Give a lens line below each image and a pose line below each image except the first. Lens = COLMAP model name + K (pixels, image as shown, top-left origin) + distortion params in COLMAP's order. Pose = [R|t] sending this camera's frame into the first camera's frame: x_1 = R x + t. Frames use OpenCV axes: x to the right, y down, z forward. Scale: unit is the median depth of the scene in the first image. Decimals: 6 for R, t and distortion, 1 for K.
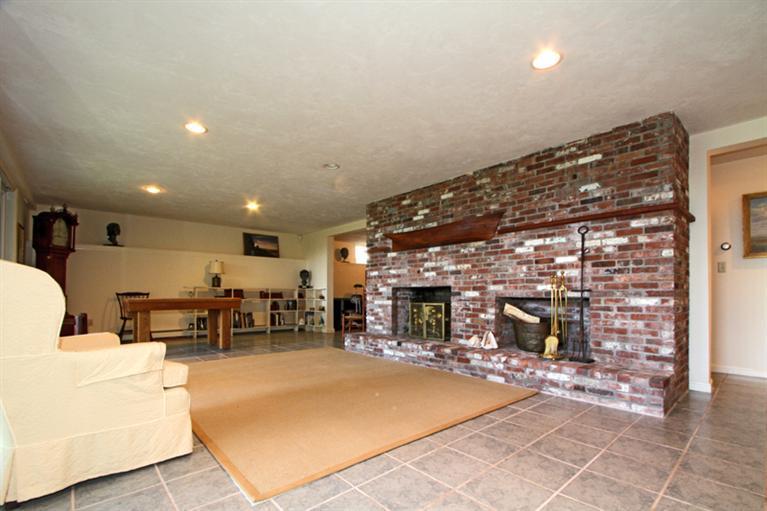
lens RADIAL K [[355.8, 0, 383.5], [0, 355.8, 255.5], [0, 0, 1]] dist [-0.001015, -0.000142]
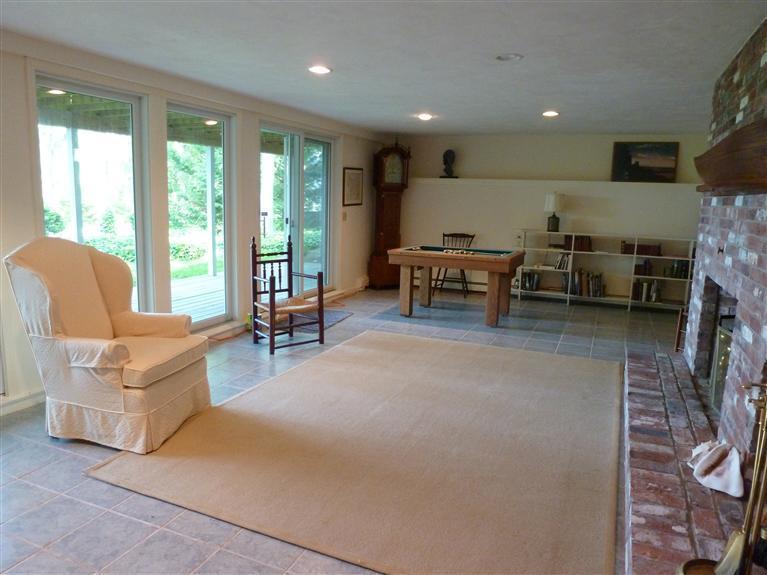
lens RADIAL K [[543.2, 0, 383.5], [0, 543.2, 287.5], [0, 0, 1]] dist [-0.050677, 0.000937]
pose [[0.437172, 0.162704, -0.884538, 0.327151], [0.072645, 0.973898, 0.215045, -0.053820], [0.896439, -0.158269, 0.413941, 0.253525]]
